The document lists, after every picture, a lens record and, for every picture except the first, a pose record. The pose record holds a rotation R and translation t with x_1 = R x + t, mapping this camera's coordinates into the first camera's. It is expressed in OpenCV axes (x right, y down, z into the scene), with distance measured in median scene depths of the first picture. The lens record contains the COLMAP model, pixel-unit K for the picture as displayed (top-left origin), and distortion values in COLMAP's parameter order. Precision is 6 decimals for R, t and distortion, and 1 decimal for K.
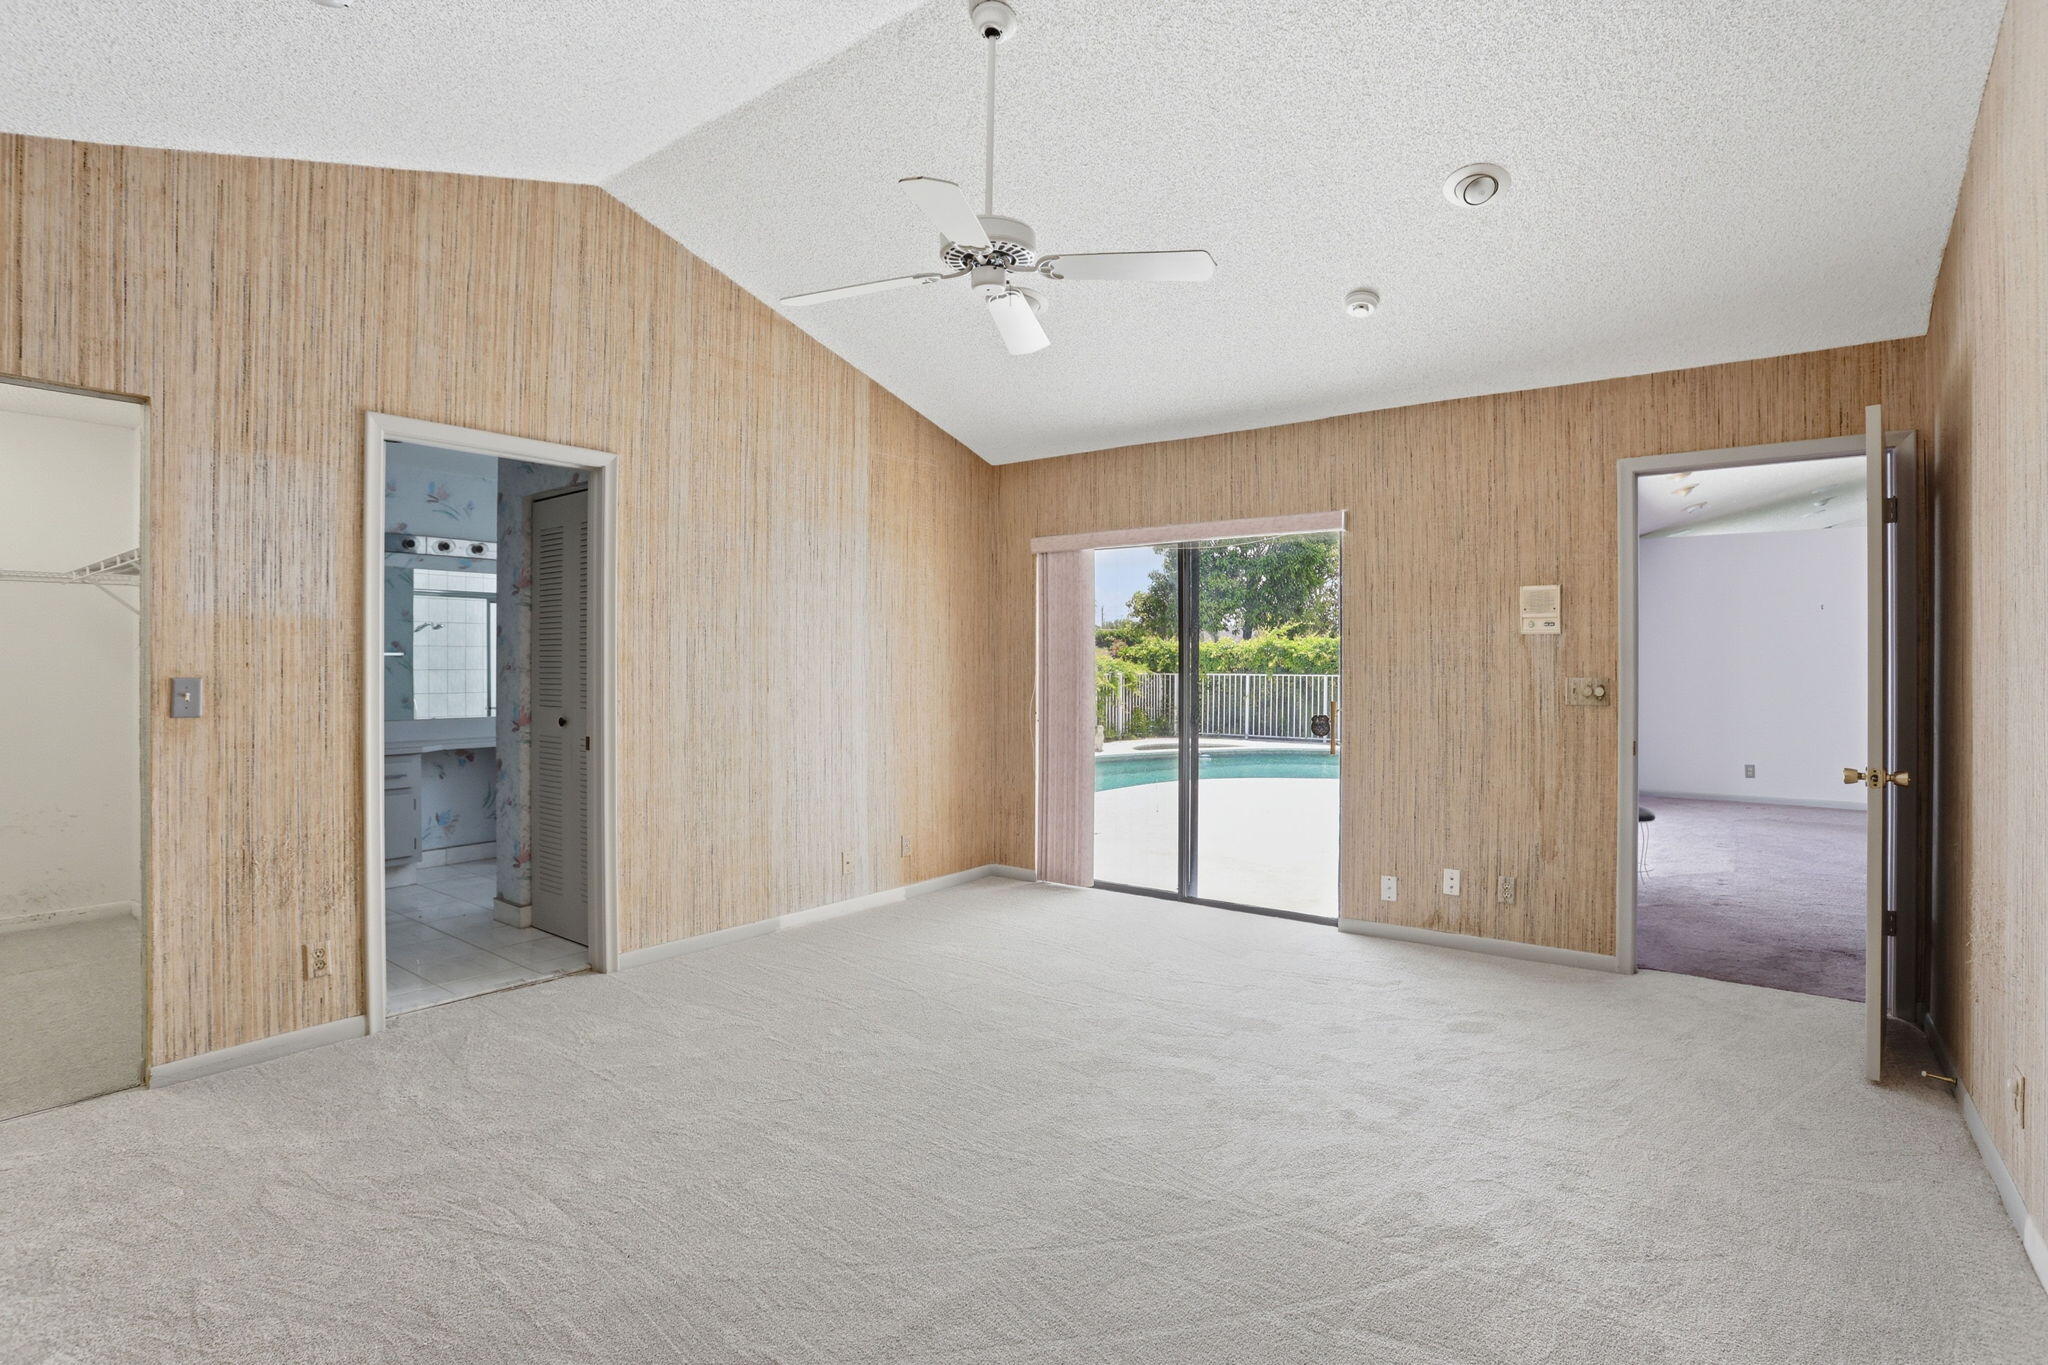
lens RADIAL K [[991.3, 0, 1002.3], [0, 991.3, 670.5], [0, 0, 1]] dist [-0.075721, 0.036279]
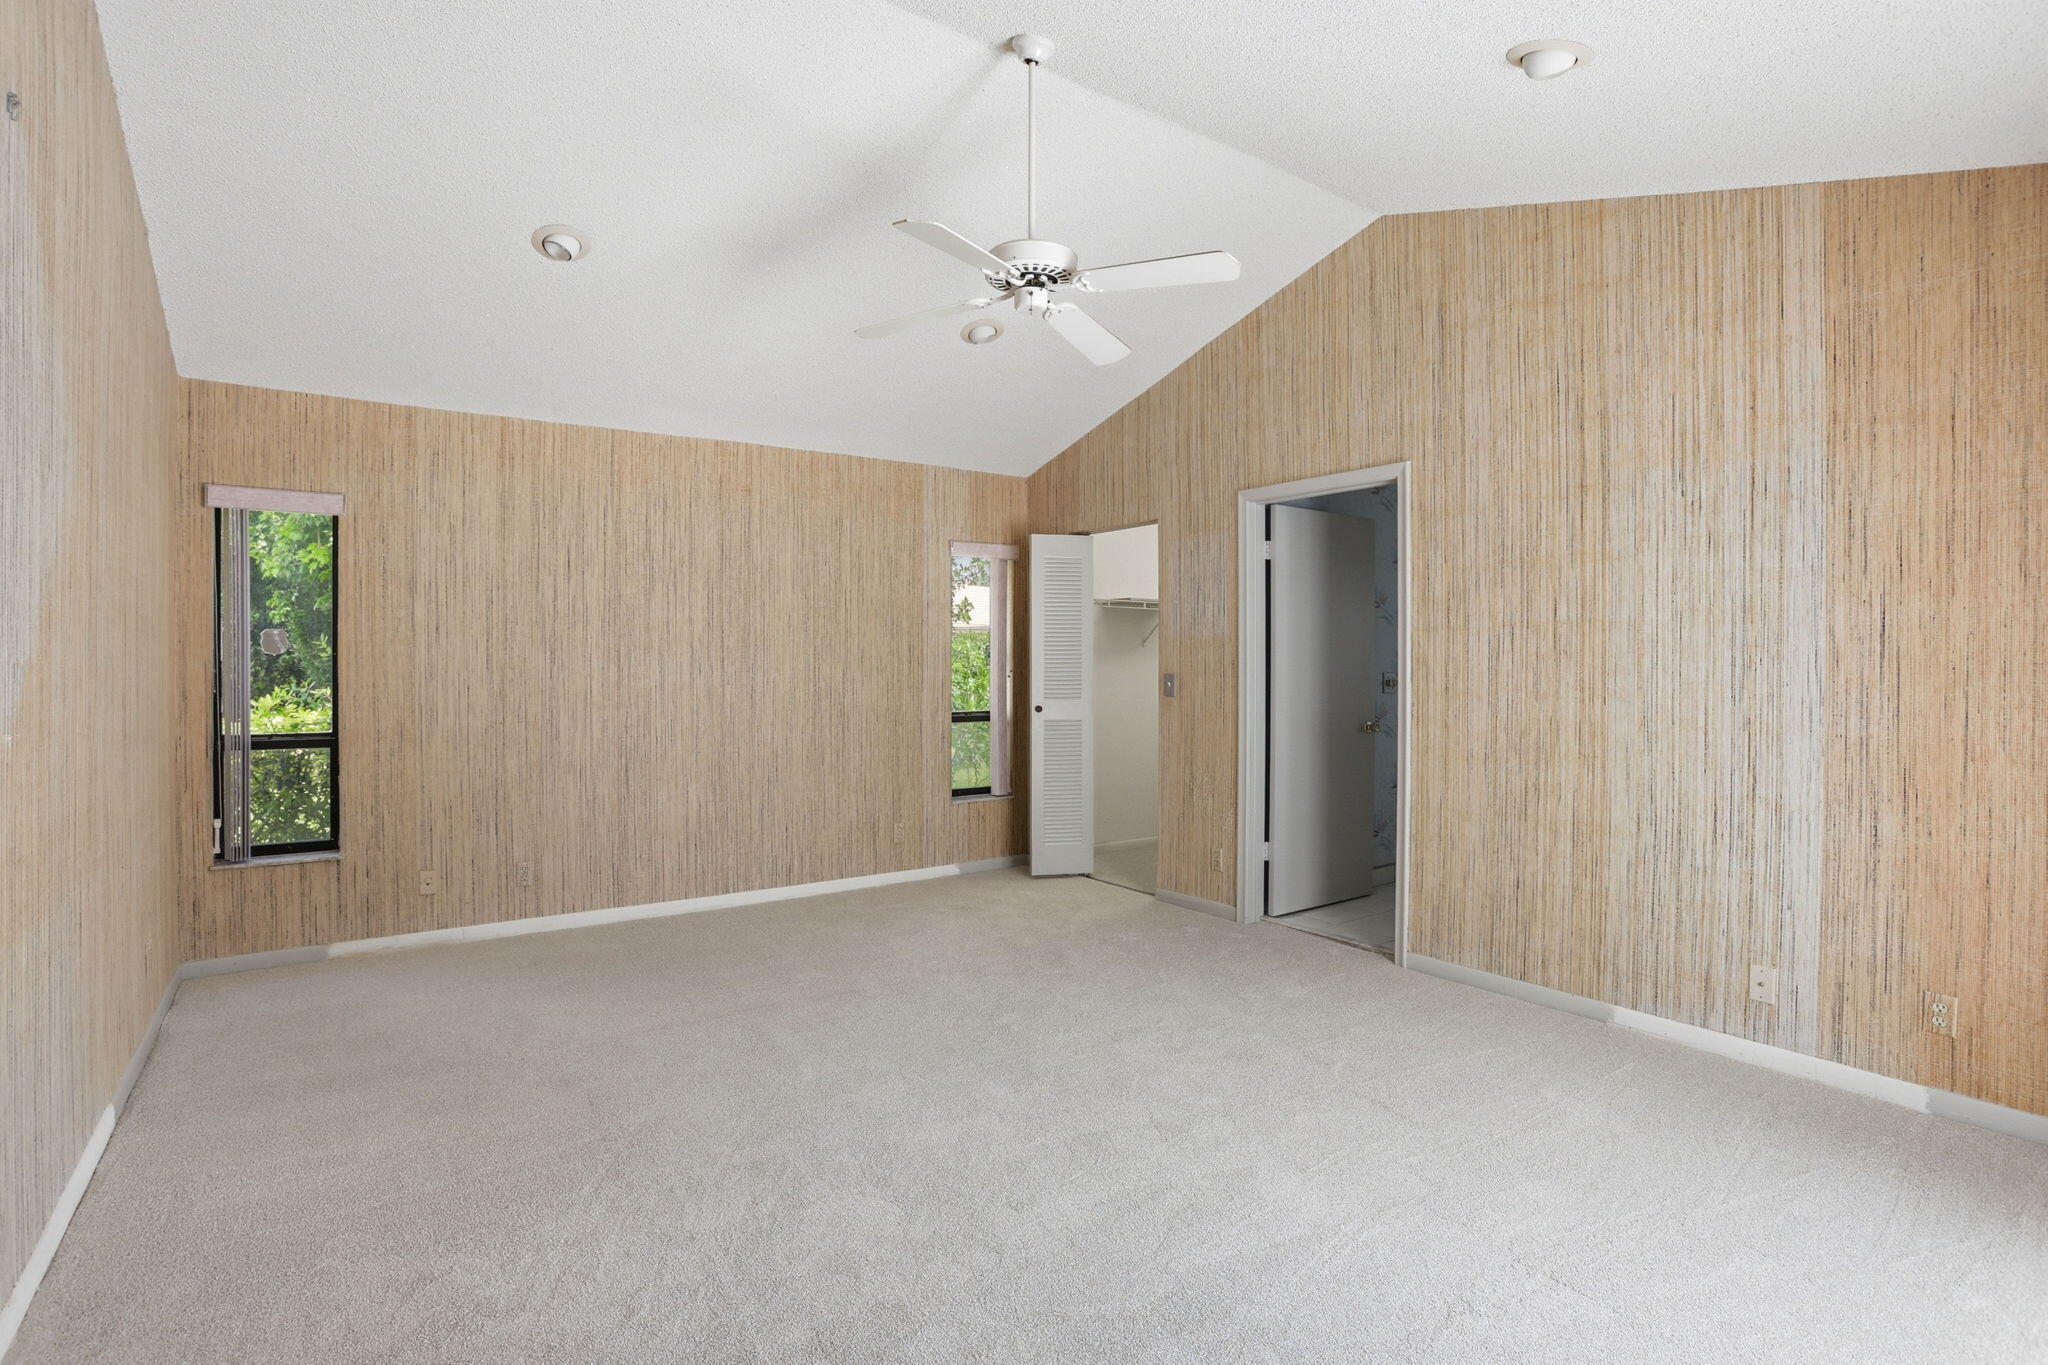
lens RADIAL K [[991.3, 0, 1002.3], [0, 991.3, 670.5], [0, 0, 1]] dist [-0.075721, 0.036279]
pose [[-0.283943, 0.007923, -0.958808, 0.664020], [-0.006440, 0.999928, 0.010170, -0.009666], [0.958819, 0.009062, -0.283872, 0.833037]]
